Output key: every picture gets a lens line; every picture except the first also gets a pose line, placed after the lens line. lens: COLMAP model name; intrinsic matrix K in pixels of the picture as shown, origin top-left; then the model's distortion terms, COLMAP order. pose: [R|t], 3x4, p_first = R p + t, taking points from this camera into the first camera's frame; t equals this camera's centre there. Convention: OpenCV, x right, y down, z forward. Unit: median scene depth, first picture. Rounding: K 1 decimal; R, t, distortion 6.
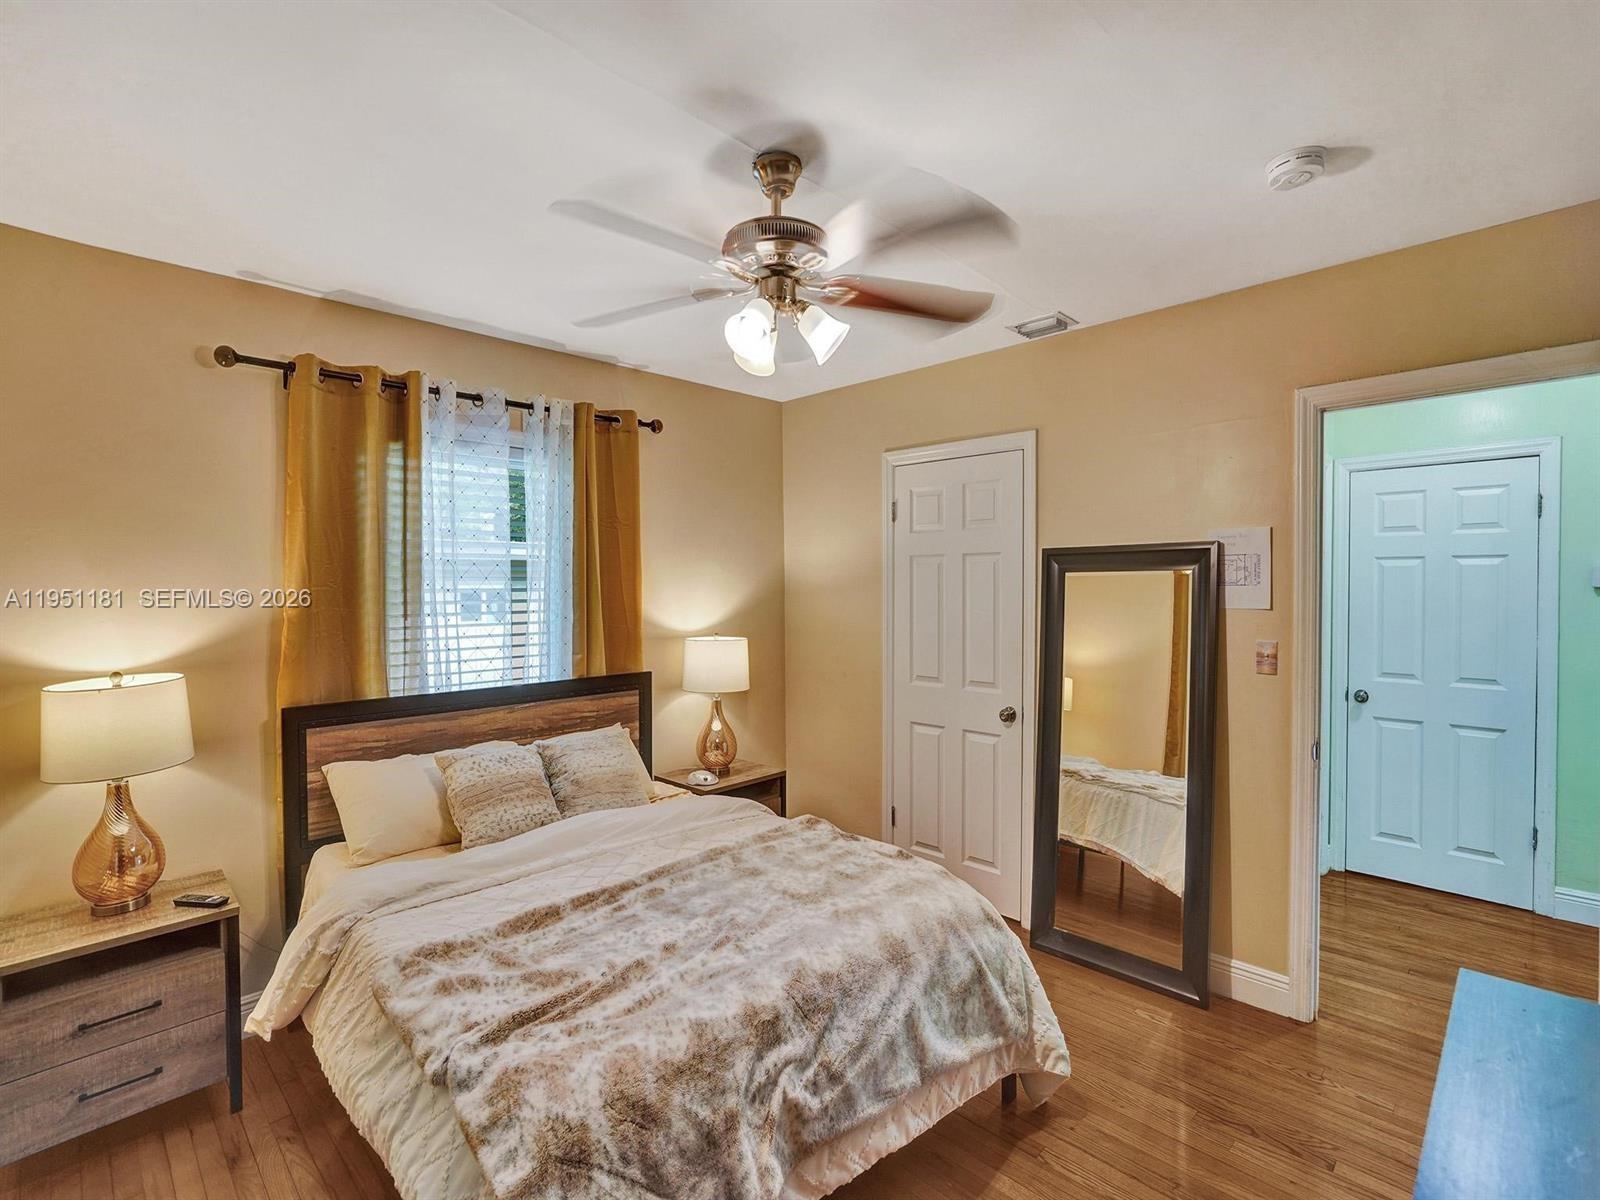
lens RADIAL K [[761.5, 0, 800.0], [0, 761.5, 600.0], [0, 0, 1]] dist [-0.061406, 0.037688]
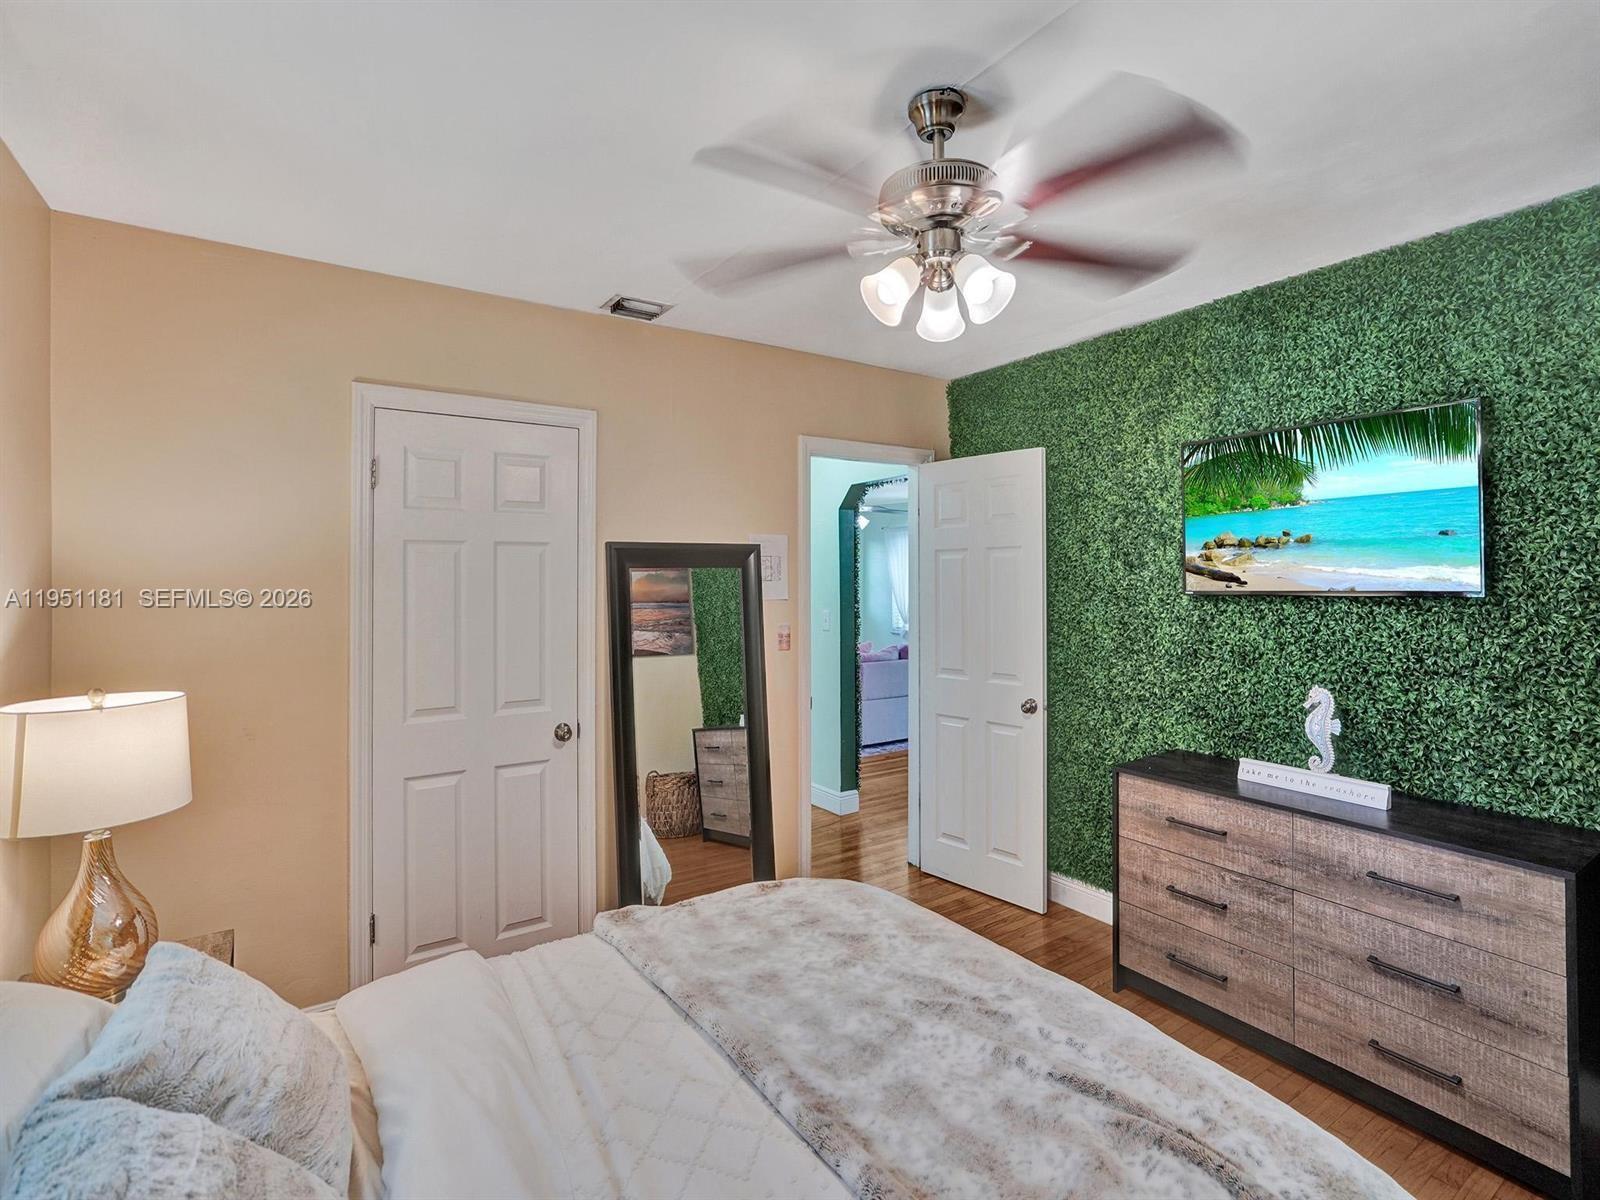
lens RADIAL K [[762.5, 0, 812.5], [0, 762.5, 589.4], [0, 0, 1]] dist [-0.023509, 0.000446]
pose [[0.185806, -0.011524, 0.982519, -0.645095], [0.025421, 0.999653, 0.006917, -0.012476], [-0.982258, 0.023692, 0.186034, 0.693042]]
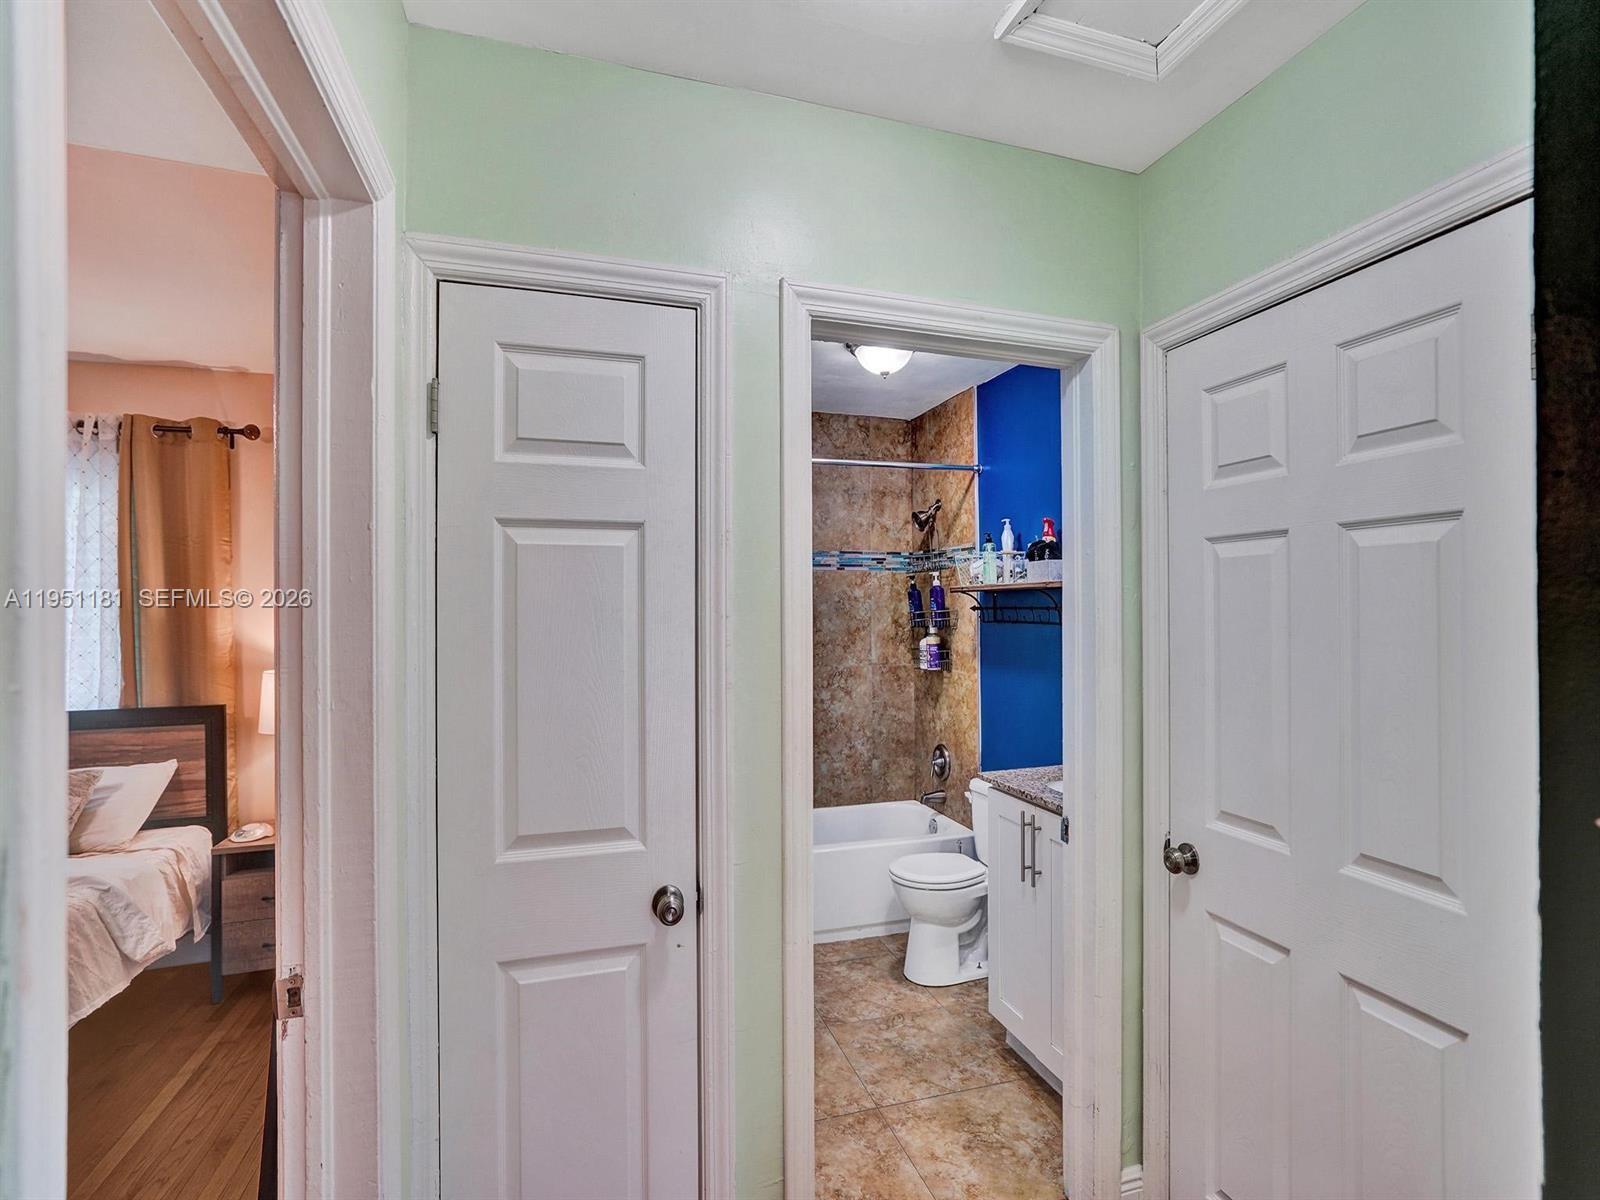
lens RADIAL K [[761.5, 0, 800.0], [0, 761.5, 600.0], [0, 0, 1]] dist [-0.061406, 0.037688]
pose [[0.882103, -0.007625, -0.470994, 1.079955], [-0.004508, 0.999687, -0.024627, -0.014049], [0.471034, 0.023847, 0.881793, 0.716140]]
